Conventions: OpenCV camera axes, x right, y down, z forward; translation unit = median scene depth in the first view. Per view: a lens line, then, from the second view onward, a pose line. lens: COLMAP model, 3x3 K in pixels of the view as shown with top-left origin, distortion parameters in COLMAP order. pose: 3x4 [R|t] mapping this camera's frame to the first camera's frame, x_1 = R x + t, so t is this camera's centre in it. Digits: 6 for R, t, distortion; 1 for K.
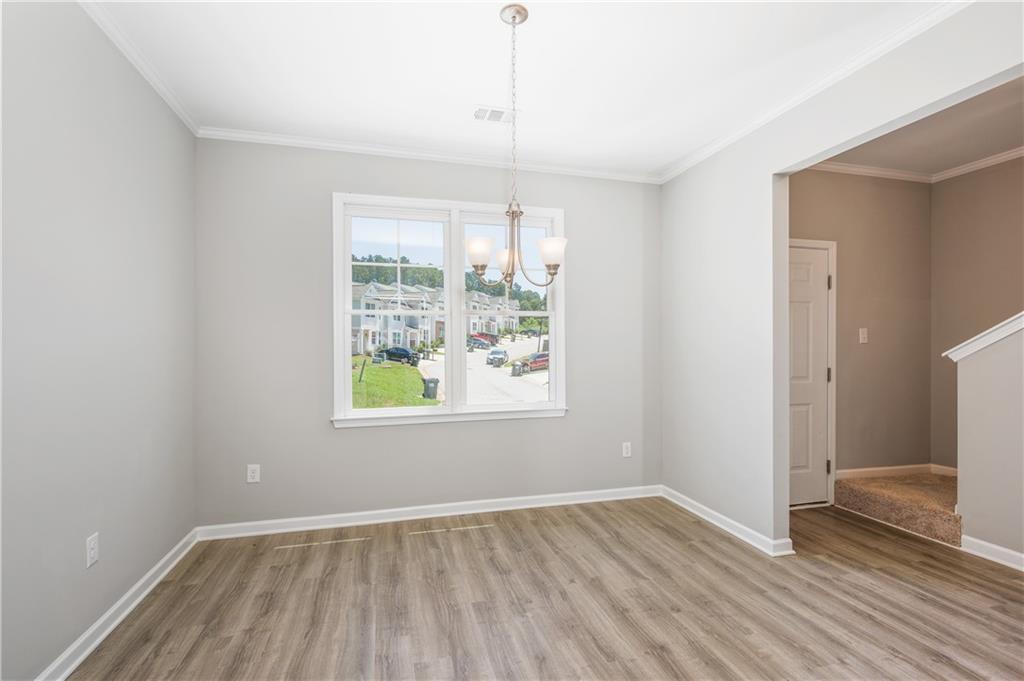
lens RADIAL K [[473.0, 0, 509.4], [0, 473.0, 346.0], [0, 0, 1]] dist [0.000998, 0.000428]
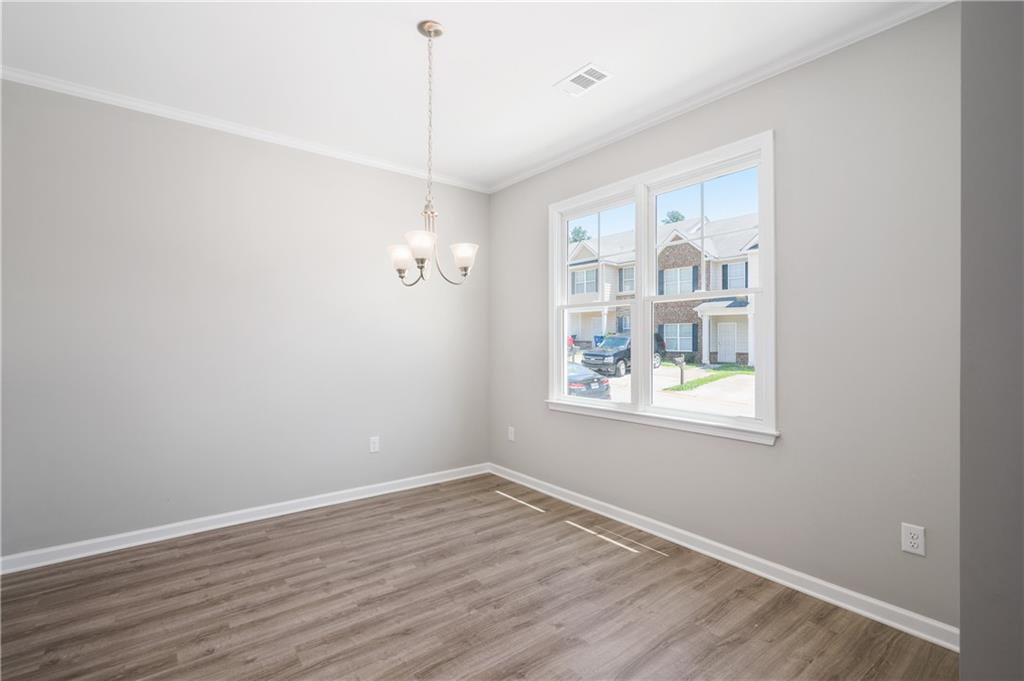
lens RADIAL K [[473.0, 0, 509.9], [0, 473.0, 337.4], [0, 0, 1]] dist [0.000998, 0.000428]
pose [[0.382395, -0.000561, -0.923999, 0.700485], [0.000672, 1.000000, -0.000329, -0.001230], [0.923999, -0.000496, 0.382395, 0.497306]]
